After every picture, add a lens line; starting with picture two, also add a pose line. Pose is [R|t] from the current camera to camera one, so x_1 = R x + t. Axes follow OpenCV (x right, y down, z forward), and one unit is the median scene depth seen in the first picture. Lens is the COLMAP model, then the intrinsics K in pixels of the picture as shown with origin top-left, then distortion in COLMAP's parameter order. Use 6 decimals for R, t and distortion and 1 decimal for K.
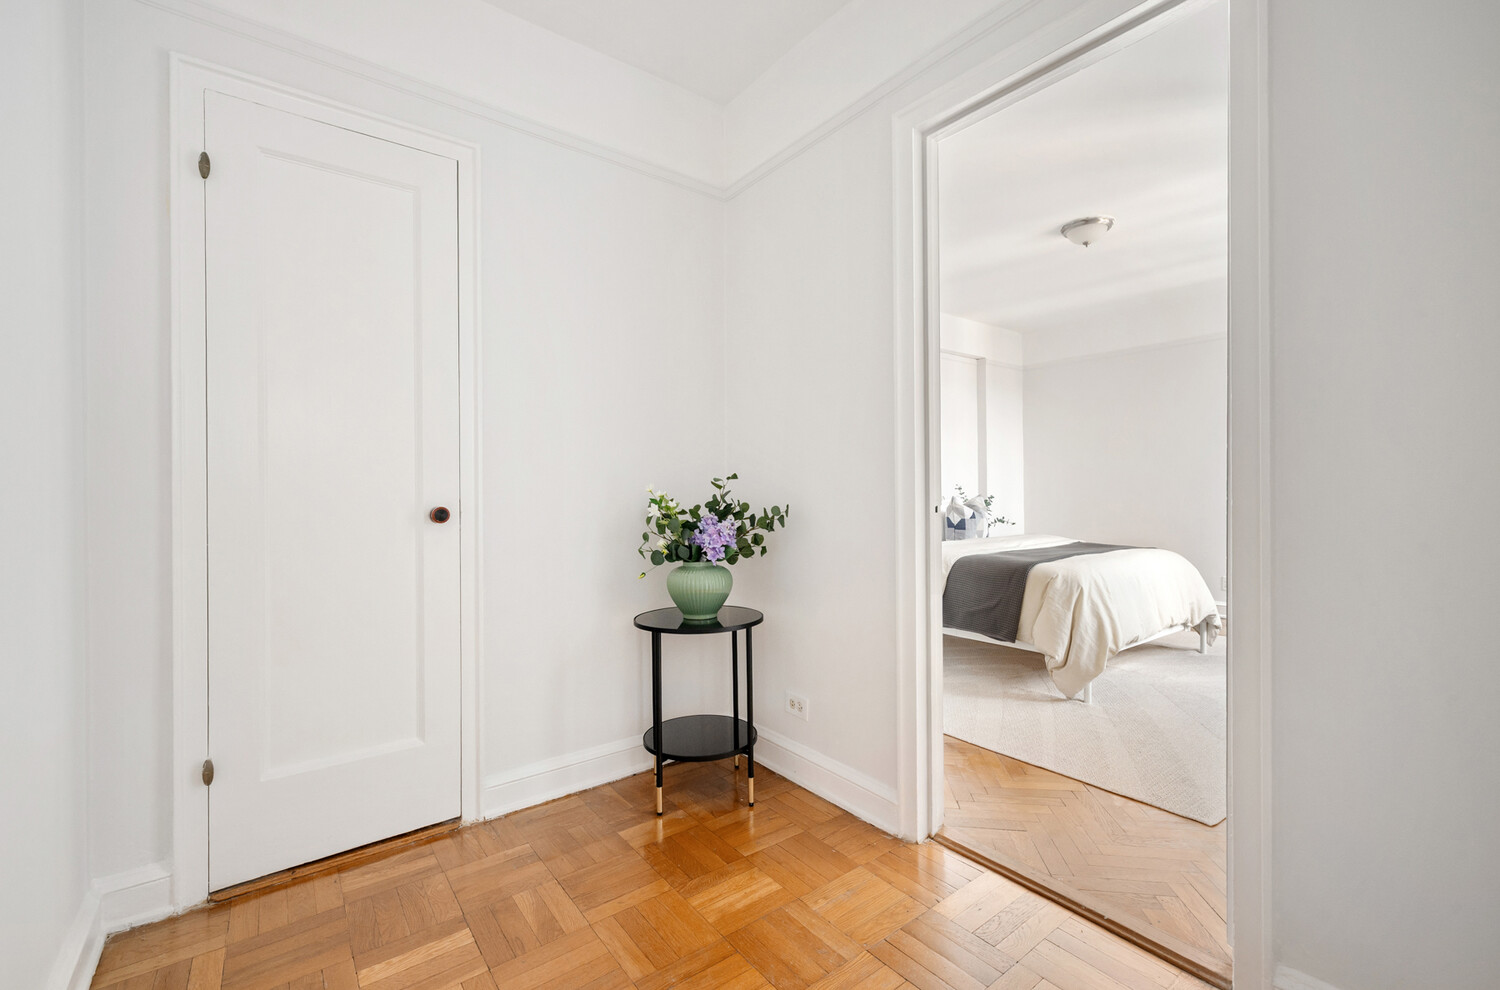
lens RADIAL K [[636.8, 0, 749.8], [0, 636.8, 492.1], [0, 0, 1]] dist [-0.003554, 0.000394]
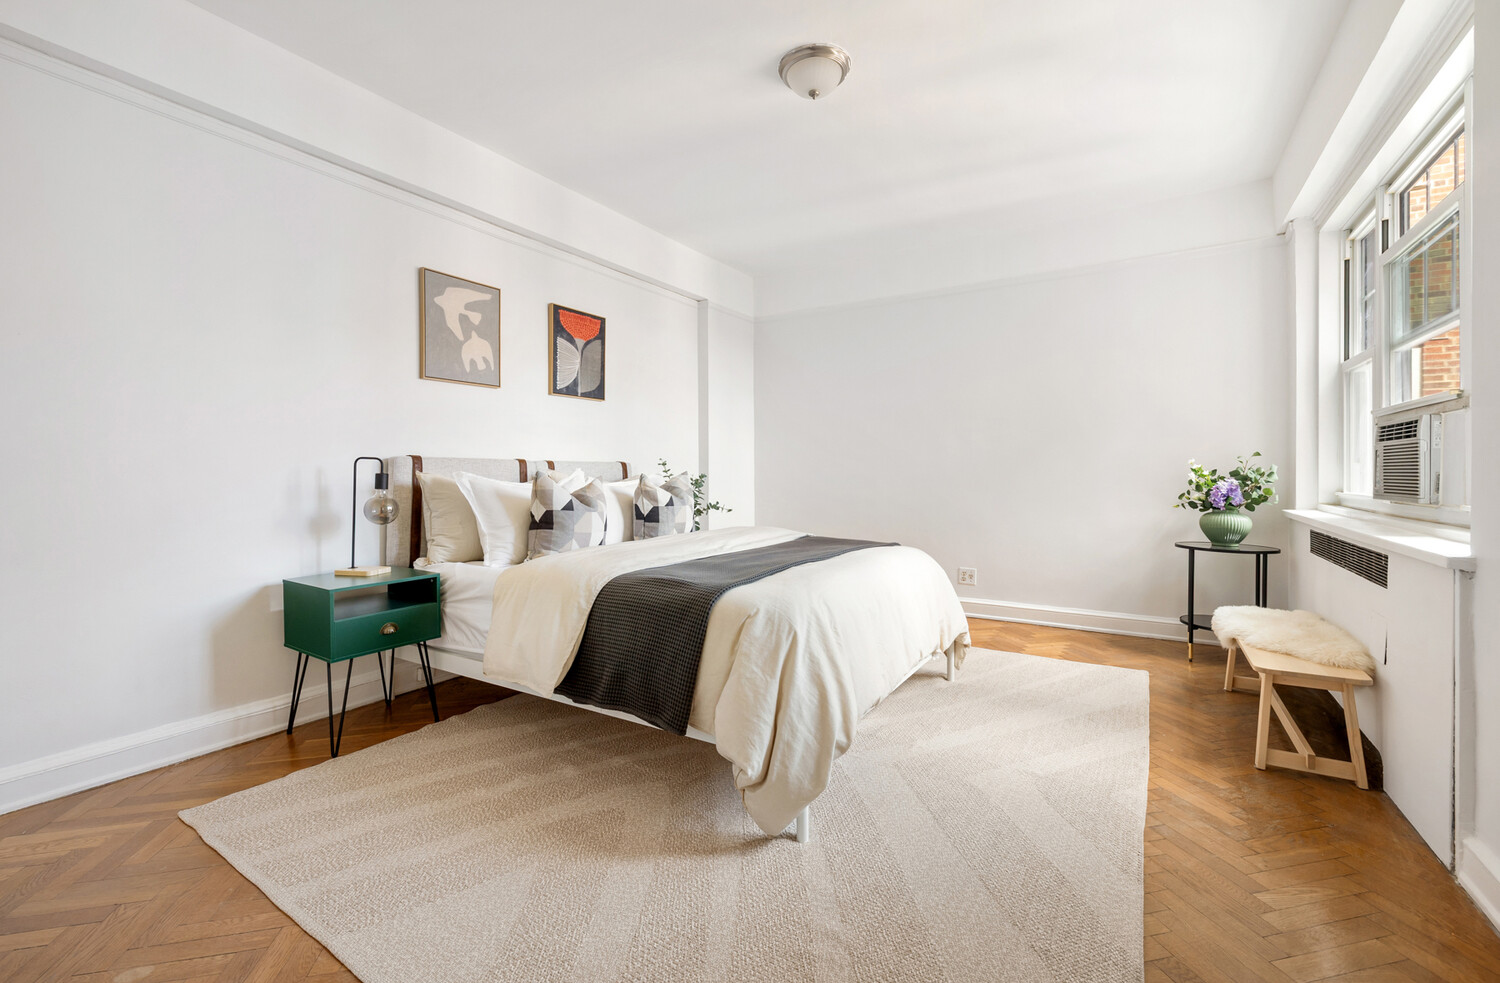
lens RADIAL K [[661.1, 0, 752.4], [0, 661.1, 482.6], [0, 0, 1]] dist [-0.001808, -0.000410]
pose [[0.931996, -0.001543, 0.362464, 0.248513], [-0.004203, 0.999878, 0.015063, 0.006733], [-0.362443, -0.015562, 0.931876, 0.424538]]
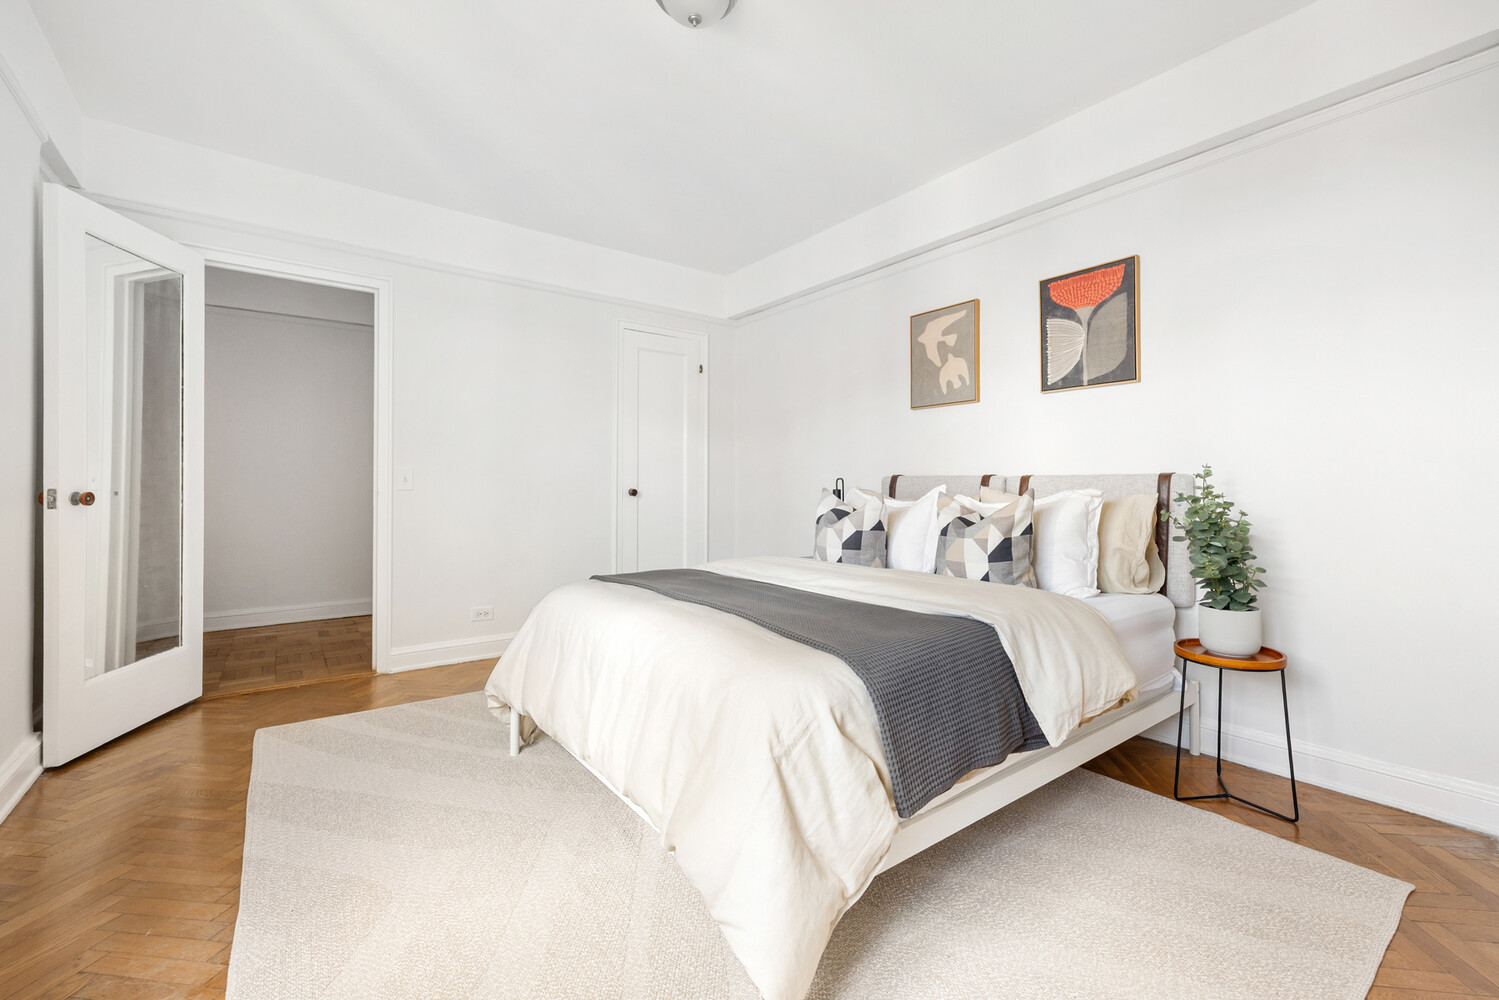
lens RADIAL K [[636.4, 0, 751.4], [0, 636.4, 488.4], [0, 0, 1]] dist [-0.003554, 0.000394]
pose [[-0.014318, 0.010683, -0.999840, 1.220049], [0.006836, 0.999921, 0.010586, -0.005287], [0.999874, -0.006684, -0.014390, 1.206720]]
